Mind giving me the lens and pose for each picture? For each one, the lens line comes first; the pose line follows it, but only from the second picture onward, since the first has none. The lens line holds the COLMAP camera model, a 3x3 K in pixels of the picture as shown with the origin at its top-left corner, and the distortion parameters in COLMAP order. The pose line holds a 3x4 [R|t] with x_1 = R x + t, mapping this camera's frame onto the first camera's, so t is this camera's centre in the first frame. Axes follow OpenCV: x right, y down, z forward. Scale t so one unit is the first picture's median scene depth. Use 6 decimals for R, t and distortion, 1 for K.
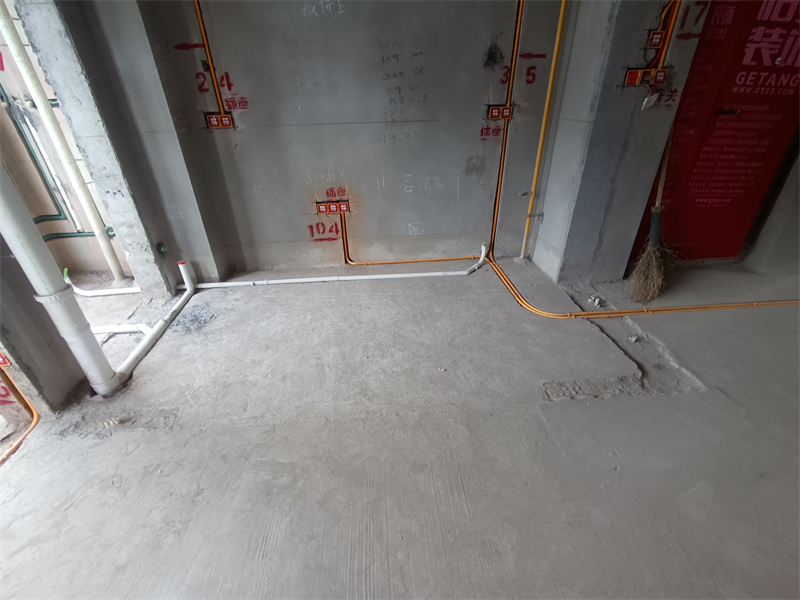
lens RADIAL K [[367.4, 0, 396.4], [0, 367.4, 304.4], [0, 0, 1]] dist [-0.001089, -0.001367]
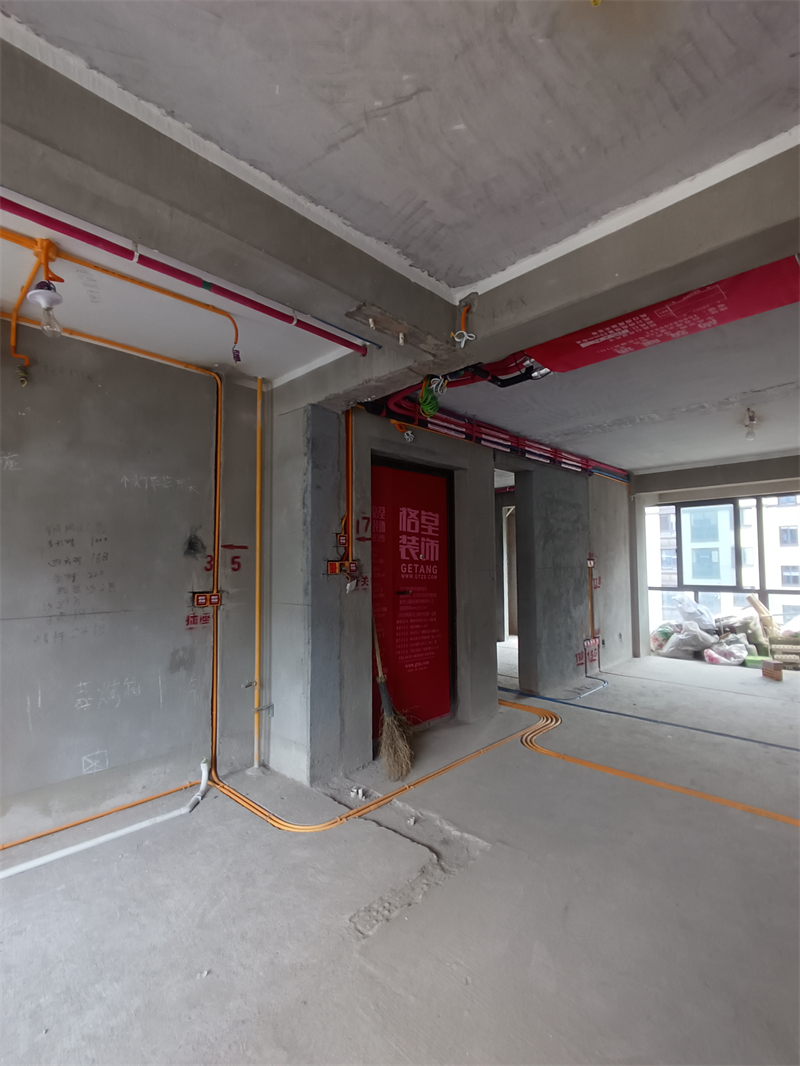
lens RADIAL K [[489.5, 0, 405.5], [0, 489.5, 542.3], [0, 0, 1]] dist [-0.001089, -0.001367]
pose [[0.745568, 0.044242, 0.664959, -0.165144], [0.333770, 0.838845, -0.430042, 0.029207], [-0.576824, 0.542569, 0.610650, -0.072025]]
